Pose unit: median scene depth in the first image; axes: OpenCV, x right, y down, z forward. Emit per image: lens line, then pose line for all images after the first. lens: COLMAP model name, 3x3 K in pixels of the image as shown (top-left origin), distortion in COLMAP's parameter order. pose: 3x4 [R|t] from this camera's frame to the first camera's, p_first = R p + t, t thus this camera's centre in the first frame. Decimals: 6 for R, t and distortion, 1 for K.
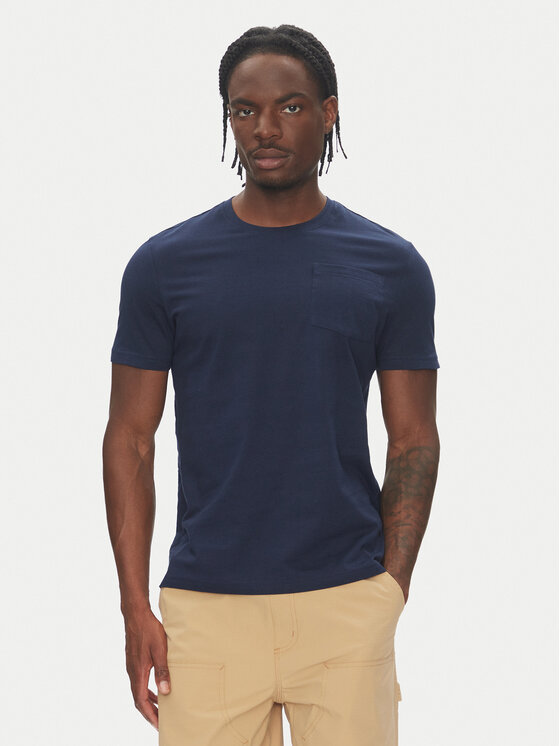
lens RADIAL K [[2122.6, 0, 280.0], [0, 2122.6, 373.0], [0, 0, 1]] dist [-0.175520, -0.381684]
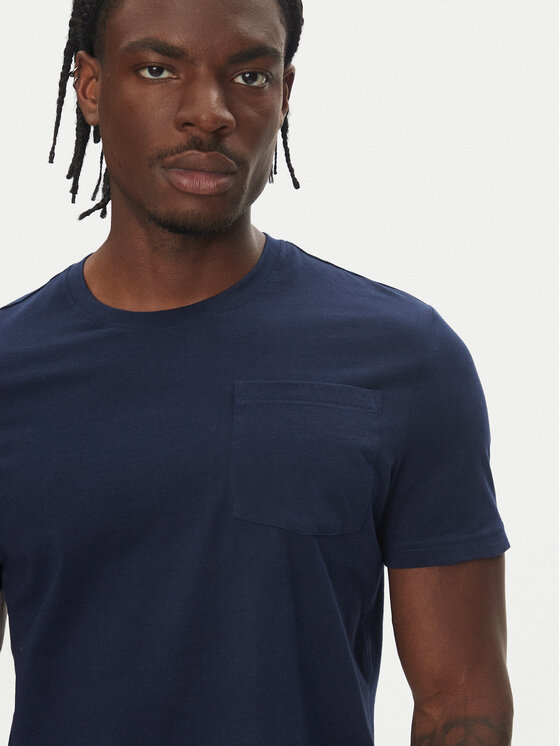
lens RADIAL K [[1117.6, 0, 280.0], [0, 1117.6, 373.0], [0, 0, 1]] dist [-0.156537, -0.040681]
pose [[0.987133, -0.069550, -0.143982, 0.064240], [0.087119, 0.988998, 0.119550, -0.083934], [0.134083, -0.130556, 0.982332, 0.736325]]
